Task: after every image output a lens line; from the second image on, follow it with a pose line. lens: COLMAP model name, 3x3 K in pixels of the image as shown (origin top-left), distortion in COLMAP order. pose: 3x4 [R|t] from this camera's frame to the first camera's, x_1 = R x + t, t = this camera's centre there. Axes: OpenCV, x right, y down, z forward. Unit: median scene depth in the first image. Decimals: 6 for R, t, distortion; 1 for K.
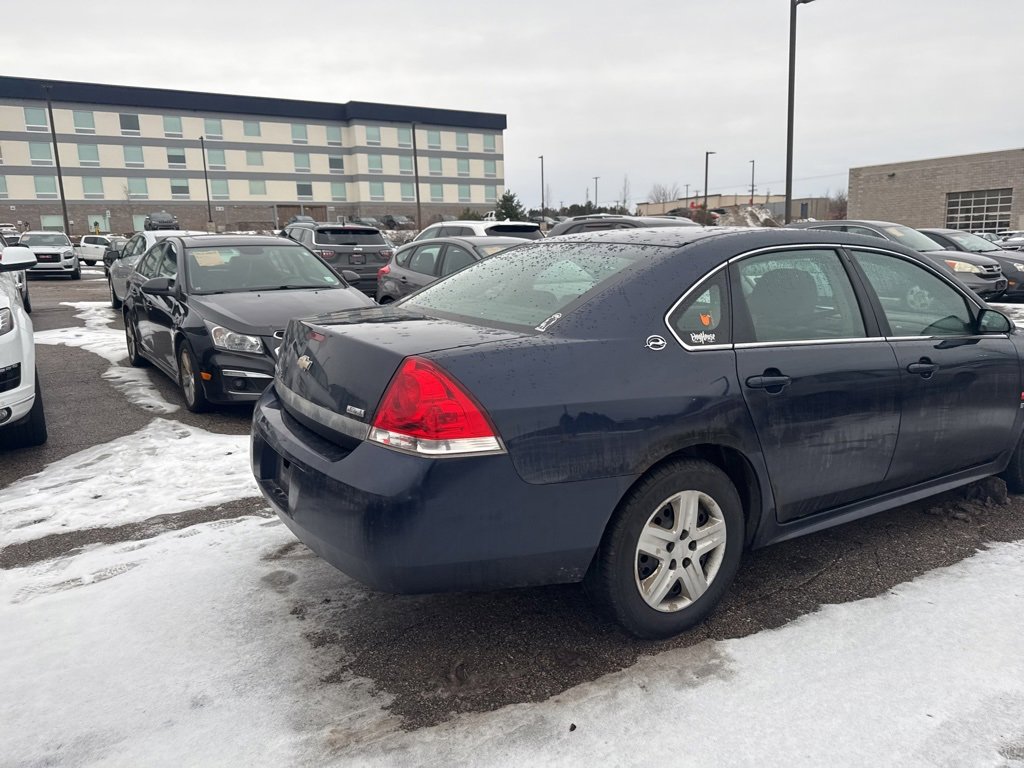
lens RADIAL K [[720.9, 0, 516.0], [0, 720.9, 387.1], [0, 0, 1]] dist [0.031115, -0.039991]
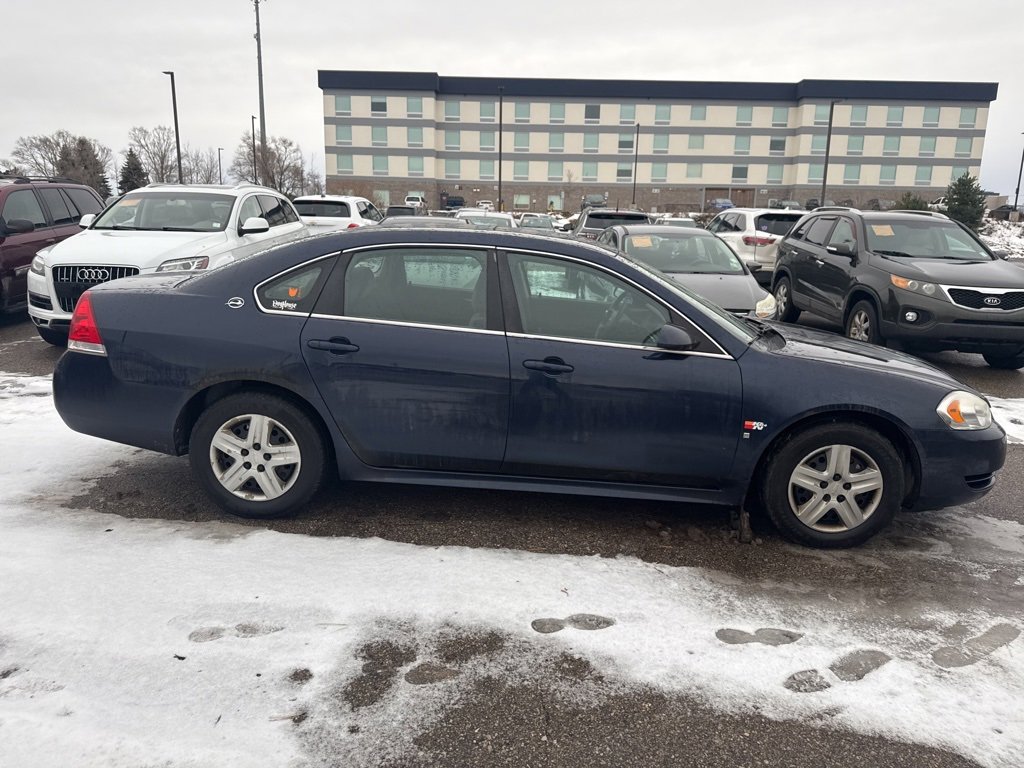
lens RADIAL K [[720.9, 0, 514.2], [0, 720.9, 381.7], [0, 0, 1]] dist [0.031115, -0.039991]
pose [[0.823323, 0.161464, -0.544121, 0.896140], [-0.152444, 0.986364, 0.062030, -0.050602], [0.546717, 0.031877, 0.836710, 0.073097]]
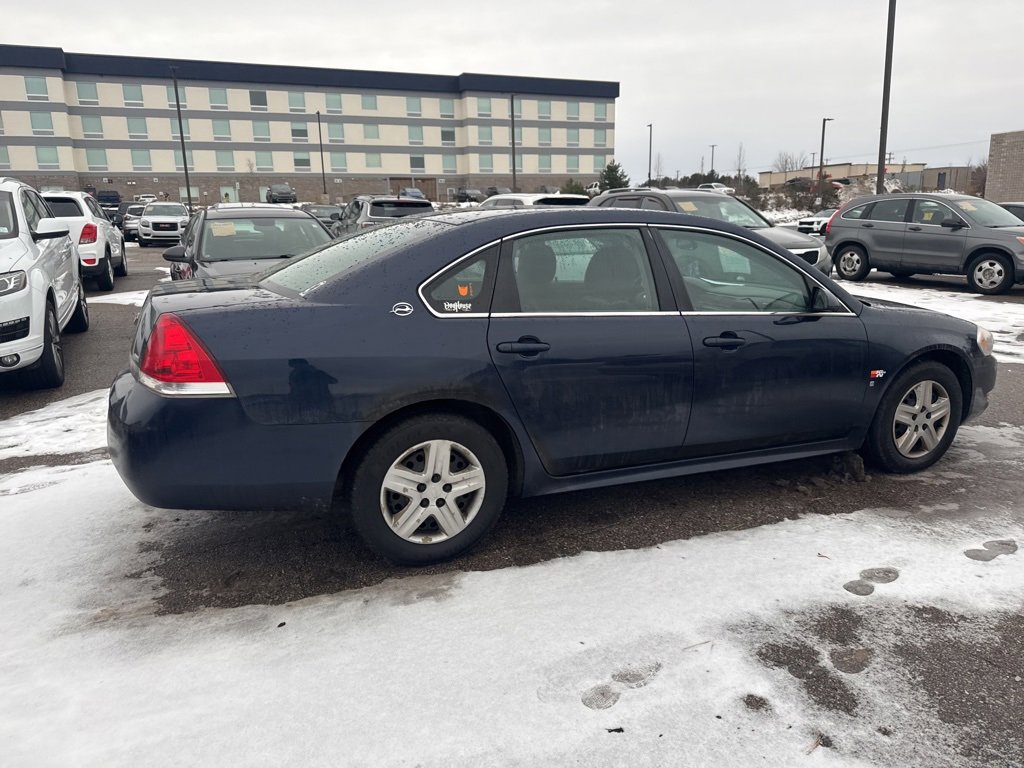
lens RADIAL K [[720.9, 0, 517.1], [0, 720.9, 383.3], [0, 0, 1]] dist [0.031115, -0.039991]
pose [[0.987711, 0.039838, -0.151131, 0.345799], [-0.034819, 0.998755, 0.035714, 0.005641], [0.152365, -0.030013, 0.987868, -0.068175]]
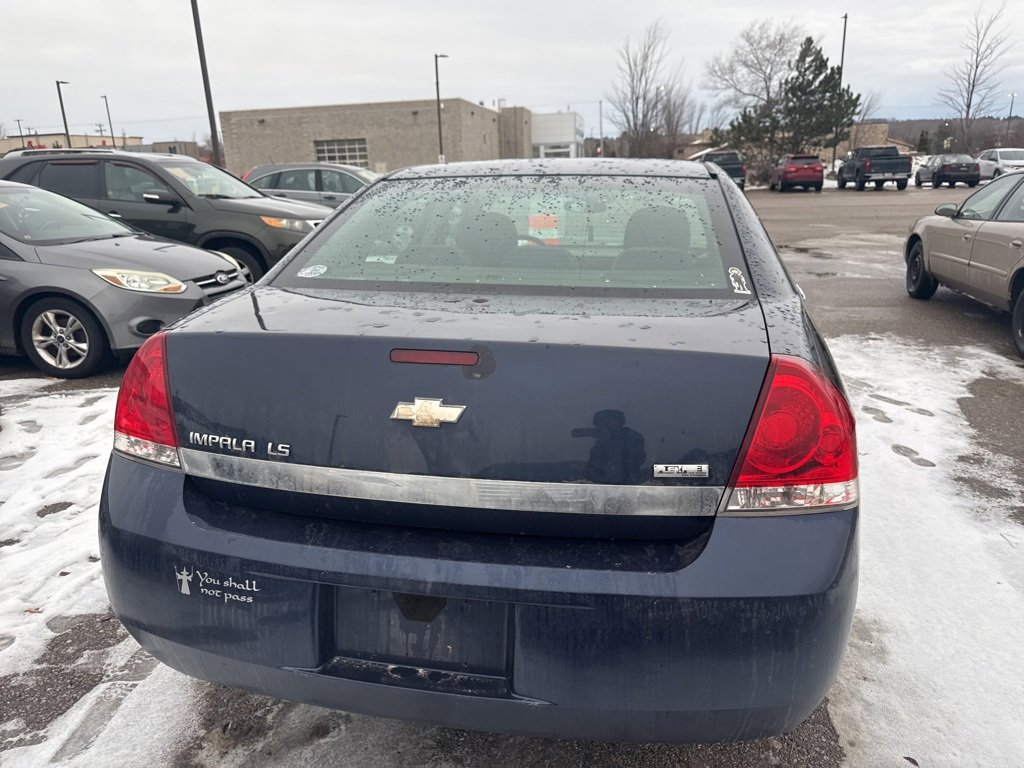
lens RADIAL K [[720.9, 0, 515.8], [0, 720.9, 398.0], [0, 0, 1]] dist [0.031115, -0.039991]
pose [[0.690722, -0.209750, 0.692032, -0.397411], [0.151058, 0.977747, 0.145575, -0.071237], [-0.707166, 0.003985, 0.707036, 0.399583]]
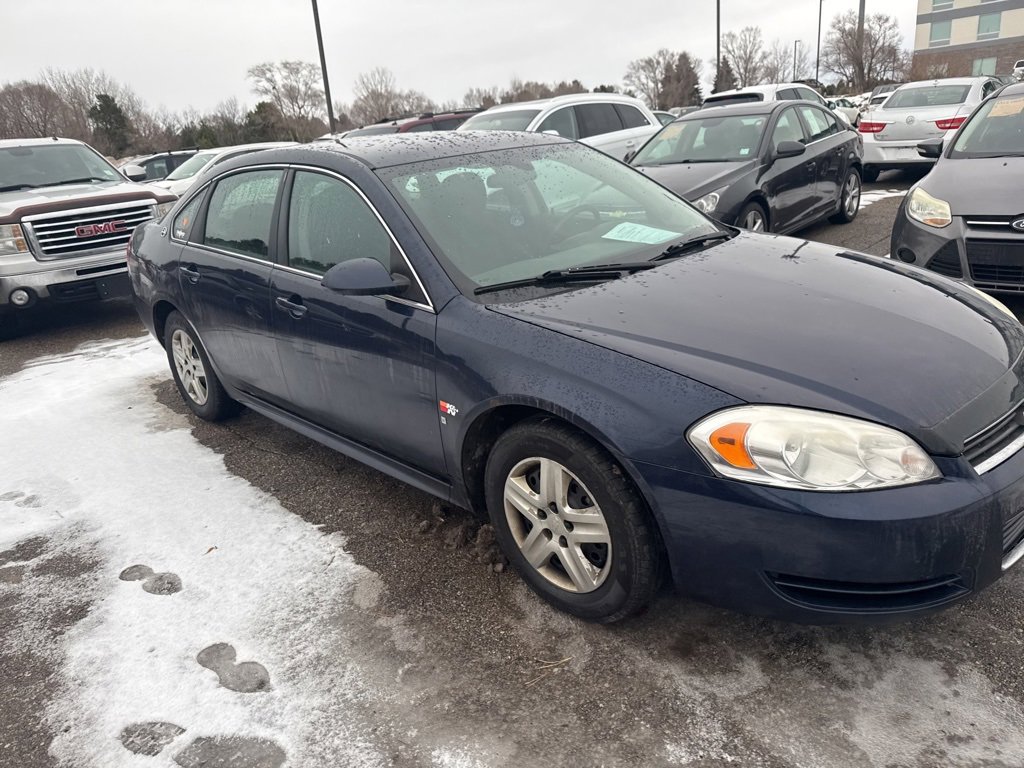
lens RADIAL K [[720.9, 0, 516.2], [0, 720.9, 392.0], [0, 0, 1]] dist [0.031115, -0.039991]
pose [[0.218773, 0.324496, -0.920240, 1.238100], [-0.115842, 0.945053, 0.305706, -0.194613], [0.968875, 0.039722, 0.244342, 0.860604]]
